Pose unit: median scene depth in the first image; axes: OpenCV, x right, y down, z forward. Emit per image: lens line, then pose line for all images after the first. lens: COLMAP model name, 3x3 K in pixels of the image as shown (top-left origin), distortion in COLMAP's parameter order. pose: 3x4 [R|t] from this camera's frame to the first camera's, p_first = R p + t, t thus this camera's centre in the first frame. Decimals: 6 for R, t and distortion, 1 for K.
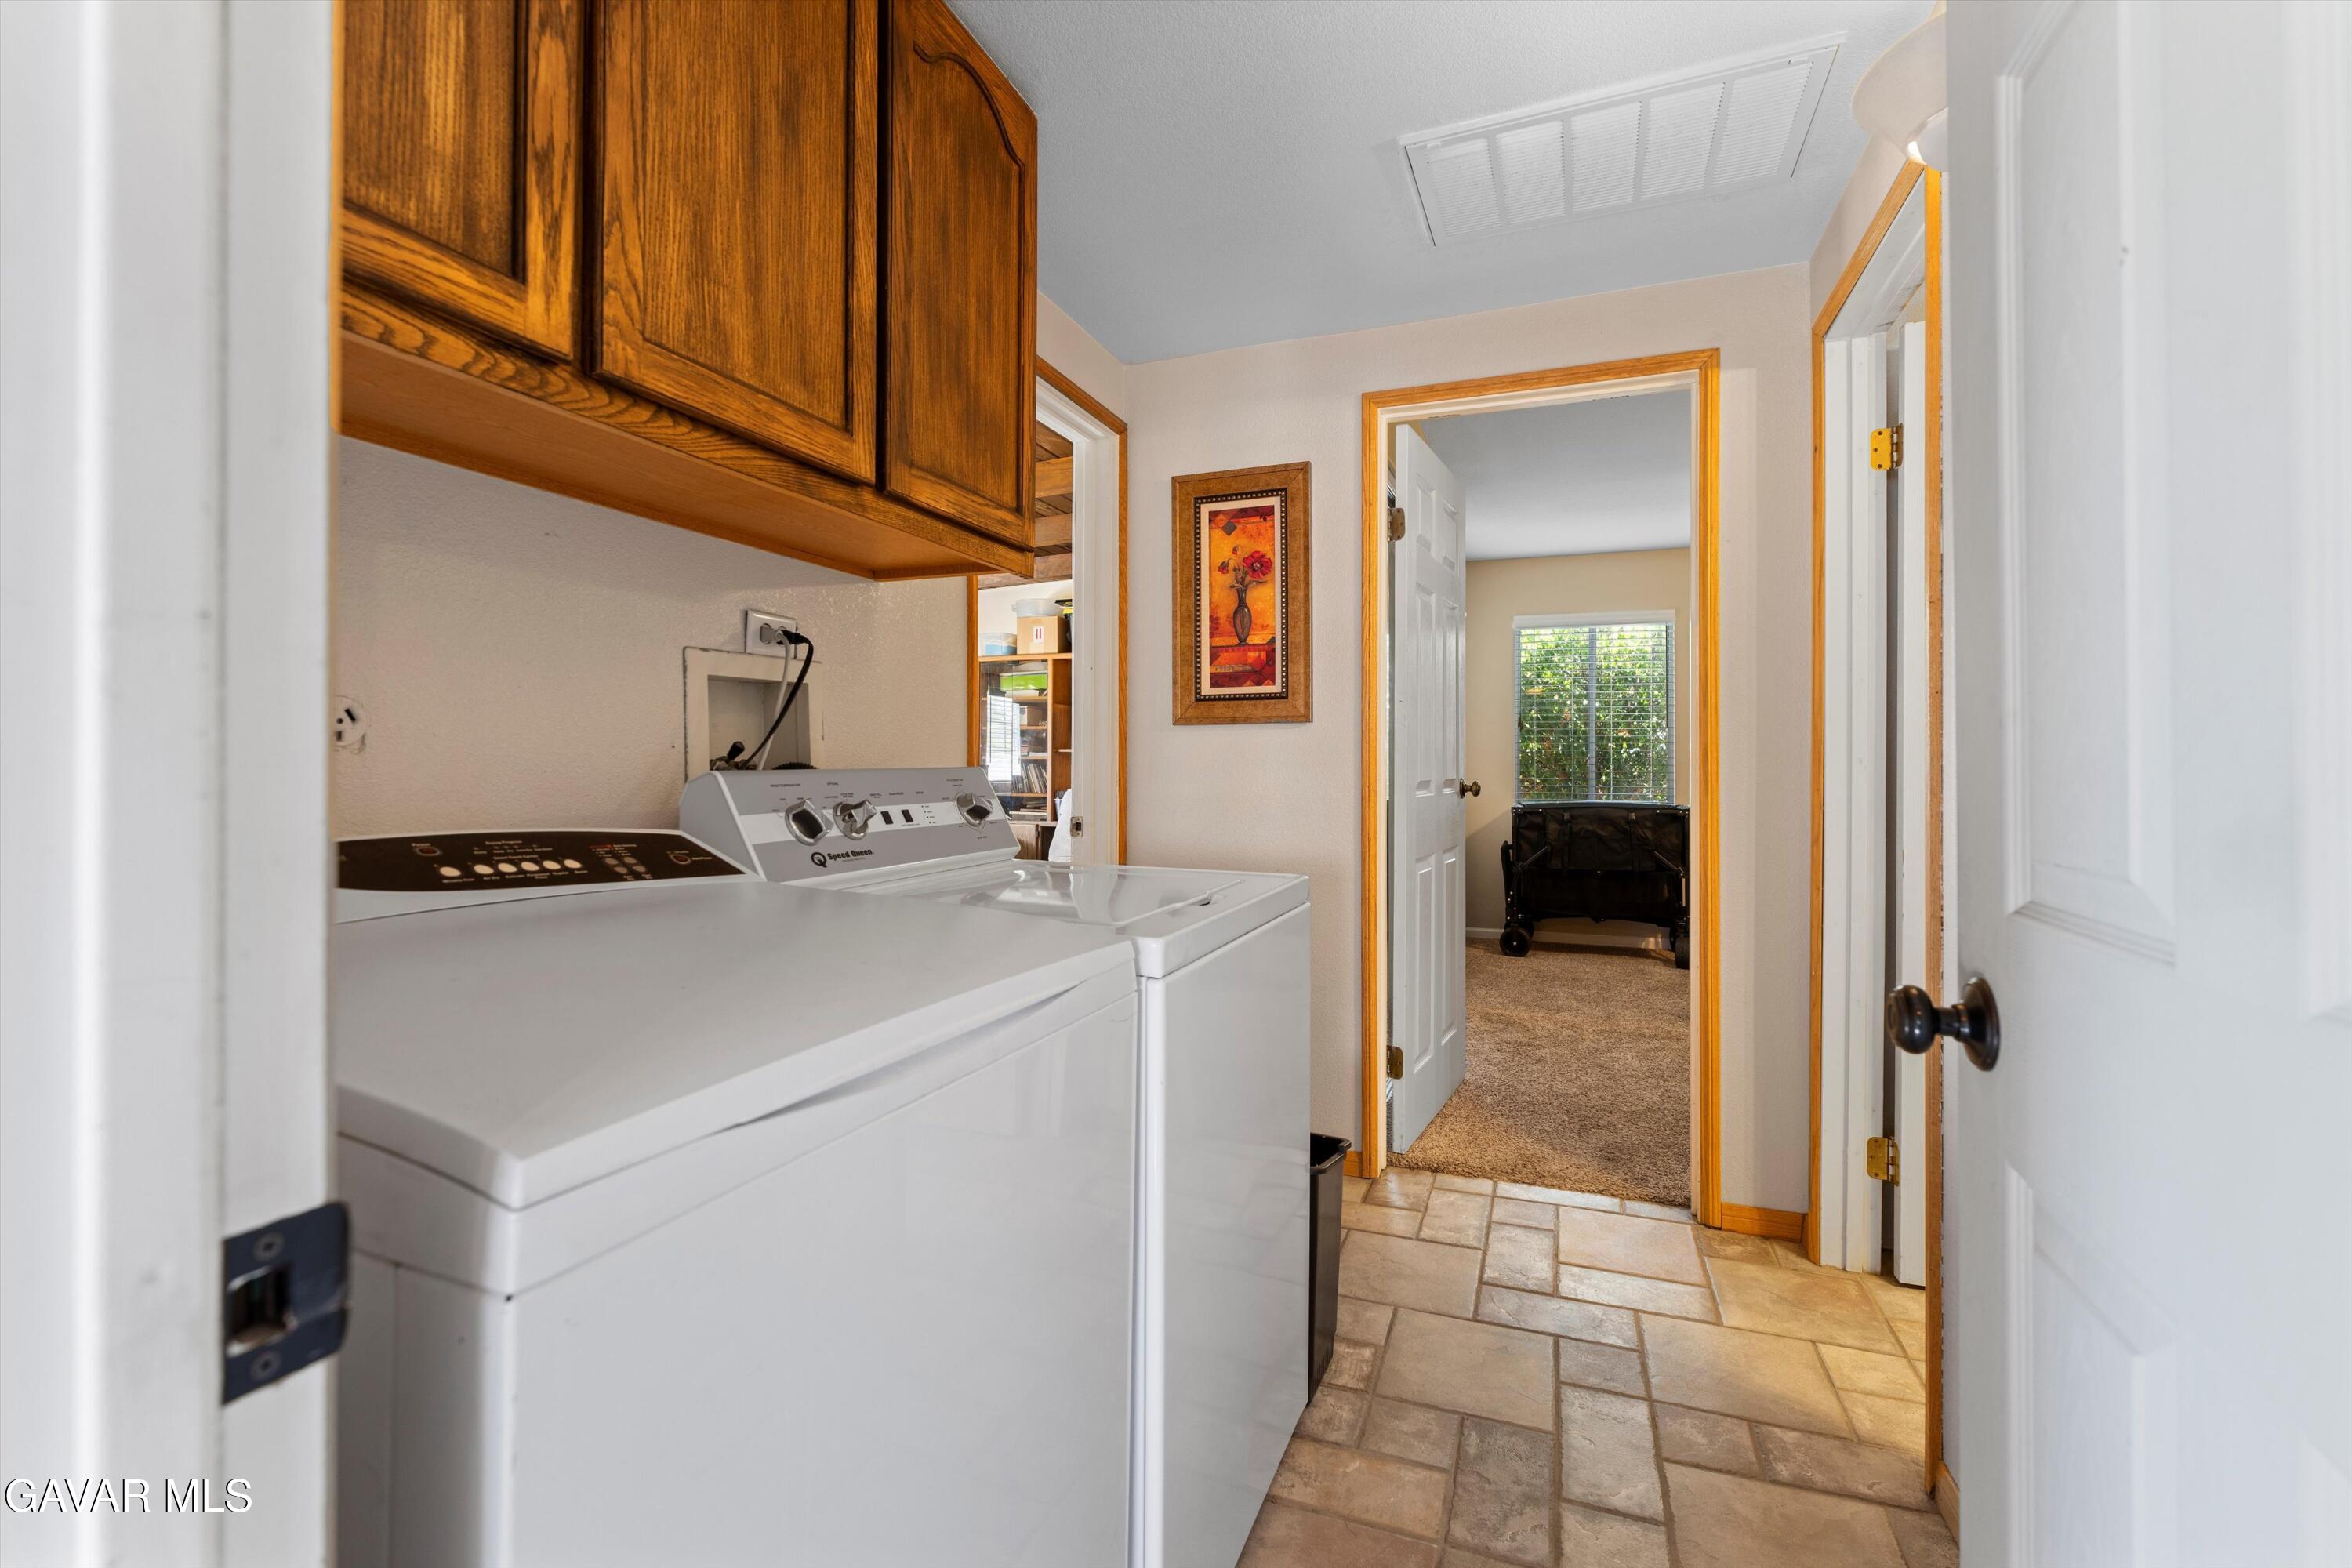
lens RADIAL K [[969.6, 0, 1191.0], [0, 969.6, 763.7], [0, 0, 1]] dist [0.002167, 0.000364]
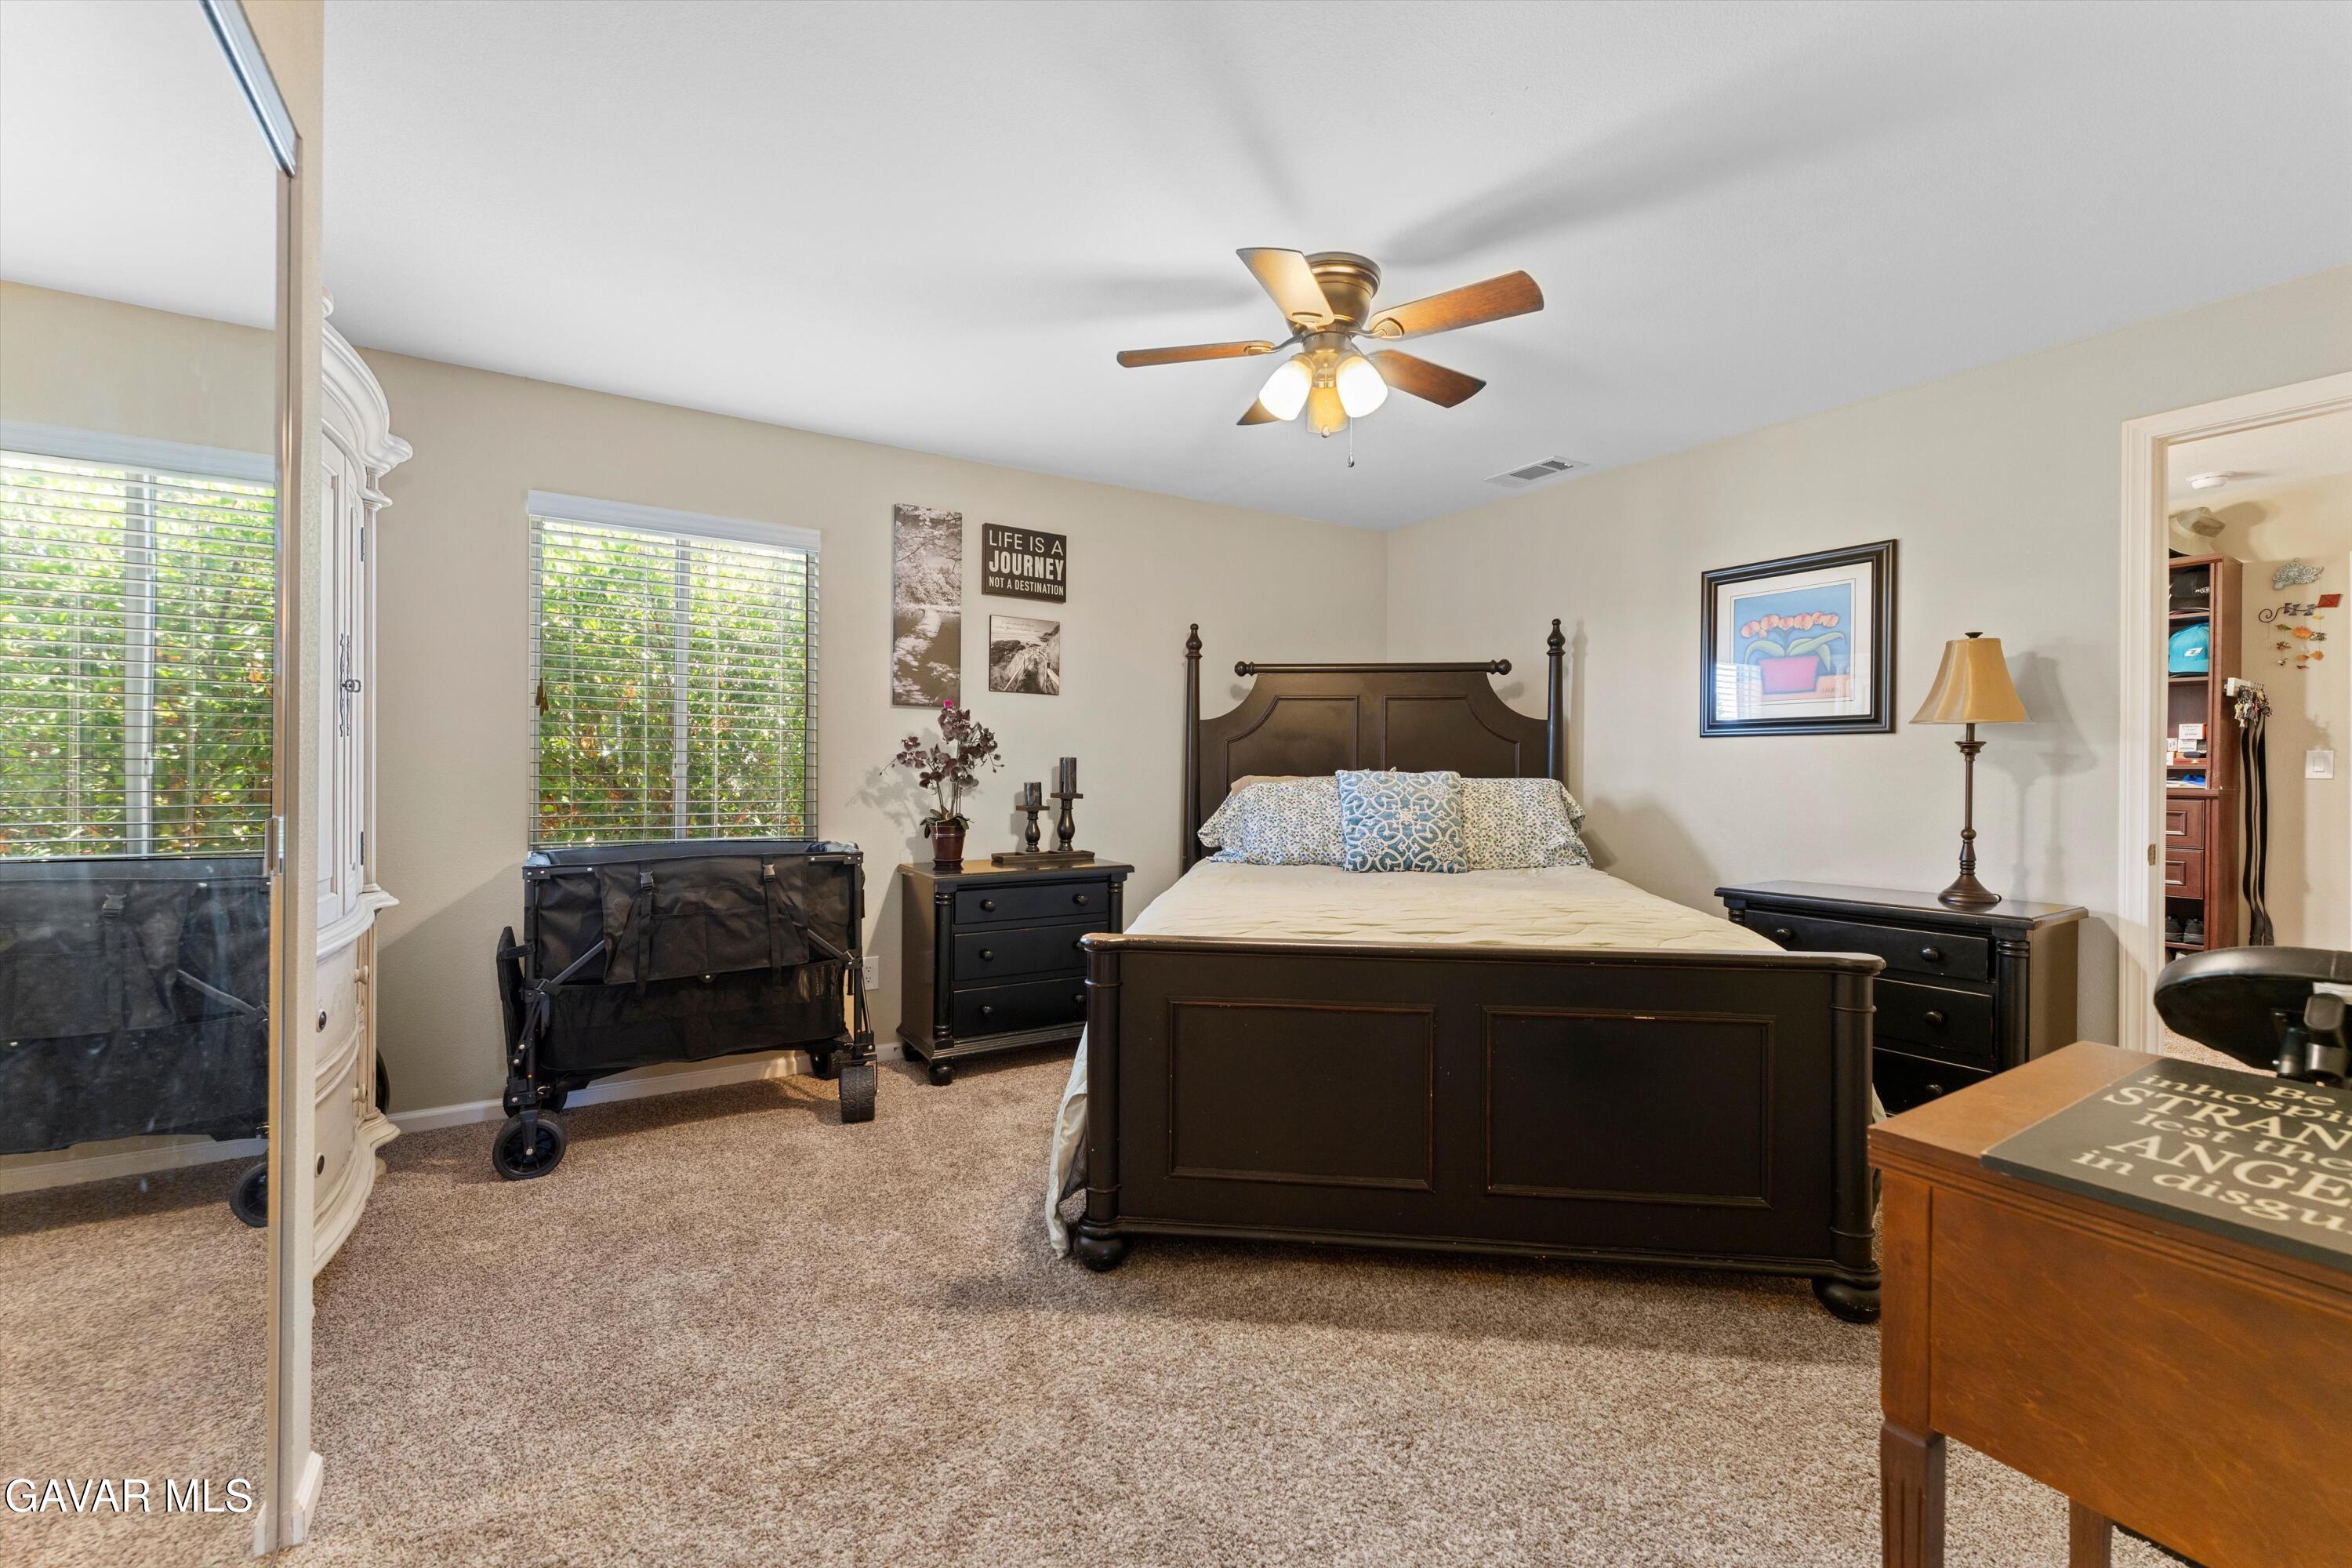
lens RADIAL K [[969.6, 0, 1181.7], [0, 969.6, 776.1], [0, 0, 1]] dist [0.002167, 0.000364]
pose [[0.602125, 0.007338, 0.798368, 0.142514], [-0.009151, 0.999956, -0.002289, -0.001282], [-0.798350, -0.005927, 0.602165, 0.449615]]
